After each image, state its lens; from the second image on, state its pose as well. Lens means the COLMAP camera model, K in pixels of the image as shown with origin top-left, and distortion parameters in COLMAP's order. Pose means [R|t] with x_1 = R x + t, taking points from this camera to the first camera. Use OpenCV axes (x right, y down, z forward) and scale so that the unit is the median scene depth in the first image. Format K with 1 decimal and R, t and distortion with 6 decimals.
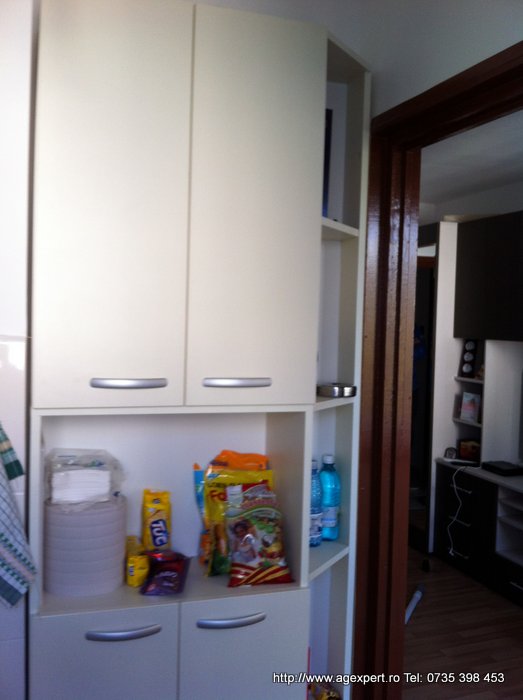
lens RADIAL K [[673.8, 0, 293.3], [0, 673.8, 350.0], [0, 0, 1]] dist [0.061162, -0.249302]
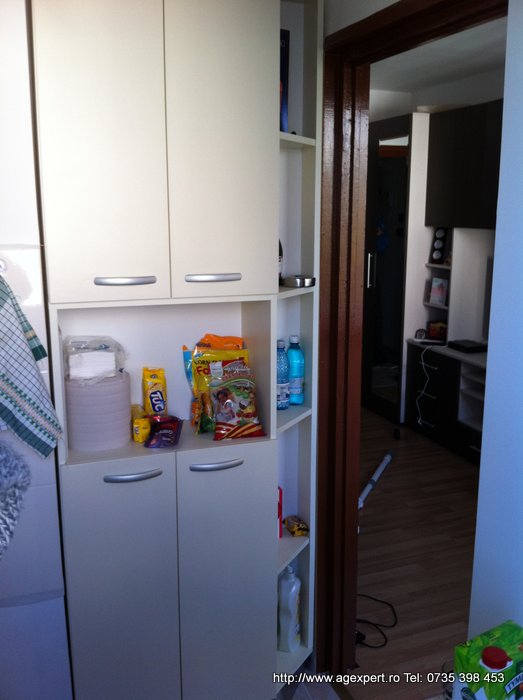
lens RADIAL K [[671.2, 0, 261.5], [0, 671.2, 350.0], [0, 0, 1]] dist [0.052034, -0.259238]
pose [[0.998870, -0.025417, -0.040152, 0.042352], [0.031642, 0.986132, 0.162921, -0.015582], [0.035454, -0.164007, 0.985822, -0.183486]]
